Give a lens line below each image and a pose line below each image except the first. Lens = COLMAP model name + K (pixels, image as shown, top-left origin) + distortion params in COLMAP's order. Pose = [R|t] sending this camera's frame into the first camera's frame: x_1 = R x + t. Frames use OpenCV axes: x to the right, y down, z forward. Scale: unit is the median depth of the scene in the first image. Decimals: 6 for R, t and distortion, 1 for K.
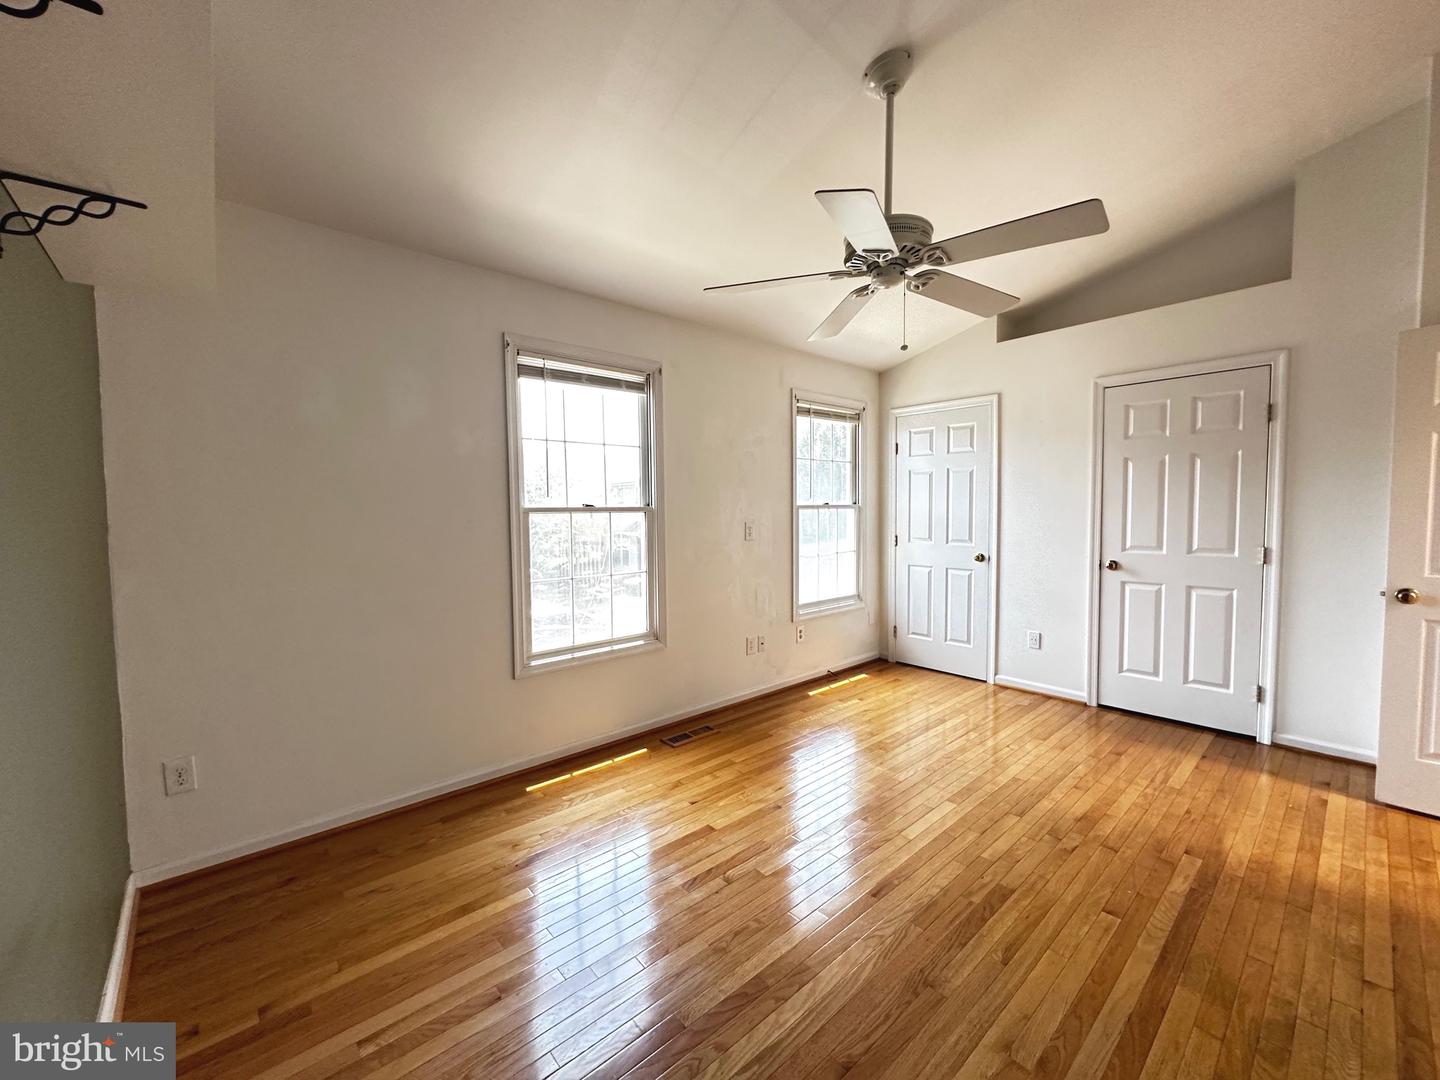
lens RADIAL K [[576.7, 0, 719.4], [0, 576.7, 541.2], [0, 0, 1]] dist [-0.005165, 0.001729]
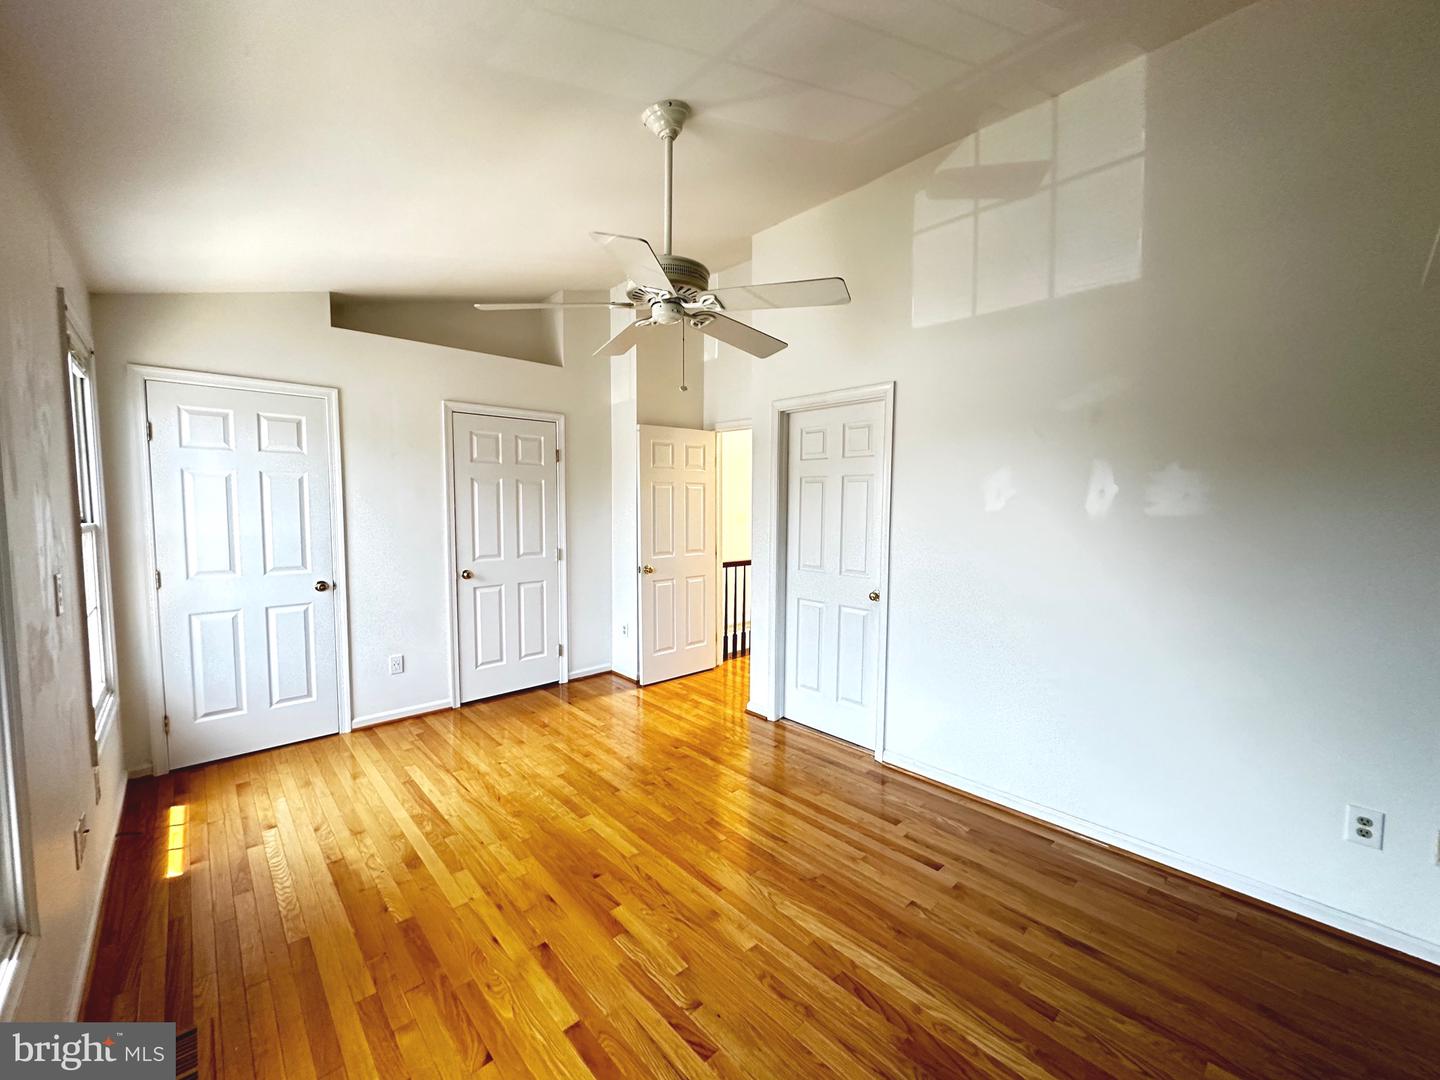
lens RADIAL K [[576.7, 0, 719.4], [0, 576.7, 541.2], [0, 0, 1]] dist [-0.005165, 0.001729]
pose [[-0.033924, -0.058472, 0.997712, -0.470016], [0.053039, 0.996775, 0.060221, -0.068161], [-0.998016, 0.054961, -0.030713, 0.592825]]
